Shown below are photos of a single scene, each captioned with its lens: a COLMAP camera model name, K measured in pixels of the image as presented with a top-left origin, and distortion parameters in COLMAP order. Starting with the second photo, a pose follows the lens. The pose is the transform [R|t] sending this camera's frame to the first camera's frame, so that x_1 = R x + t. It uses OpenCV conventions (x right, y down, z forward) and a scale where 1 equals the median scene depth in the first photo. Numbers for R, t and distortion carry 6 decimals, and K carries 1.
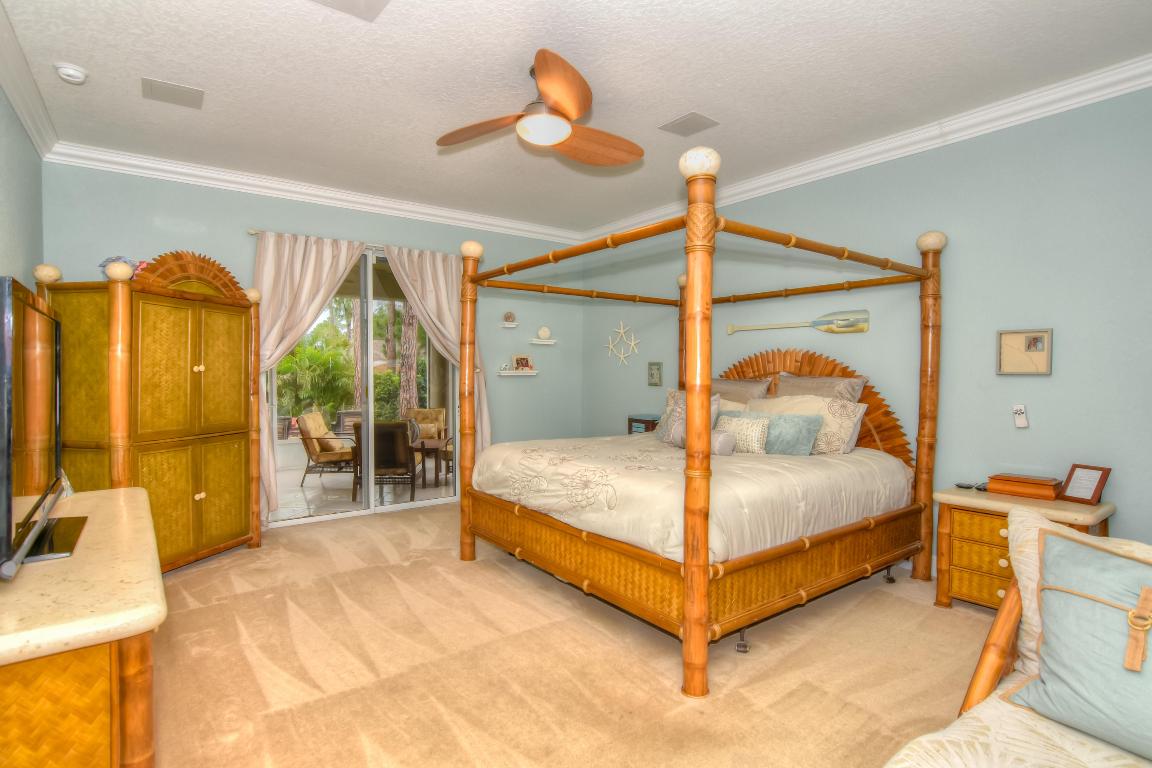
lens RADIAL K [[577.3, 0, 571.4], [0, 577.3, 385.6], [0, 0, 1]] dist [-0.019750, 0.001155]
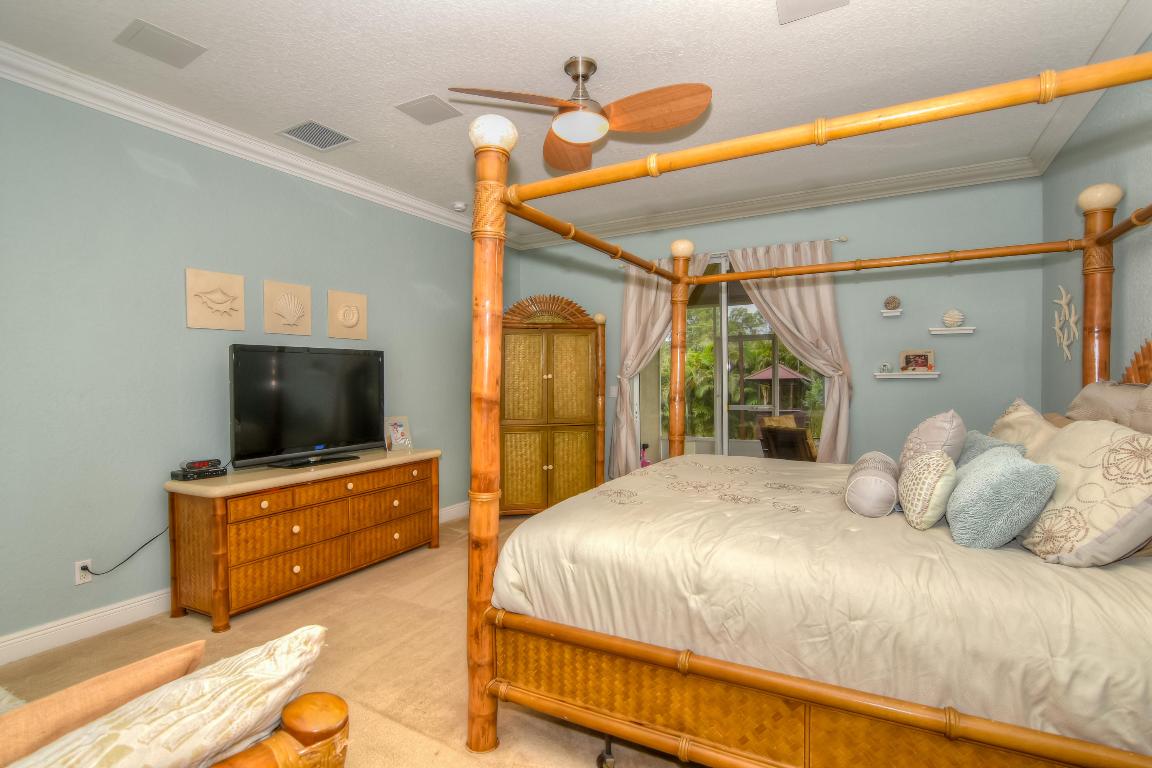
lens RADIAL K [[577.3, 0, 576.6], [0, 577.3, 380.6], [0, 0, 1]] dist [-0.019750, 0.001155]
pose [[0.404649, -0.006583, -0.914448, 0.598697], [-0.008218, 0.999908, -0.010835, -0.003993], [0.914435, 0.011899, 0.404558, 0.434455]]
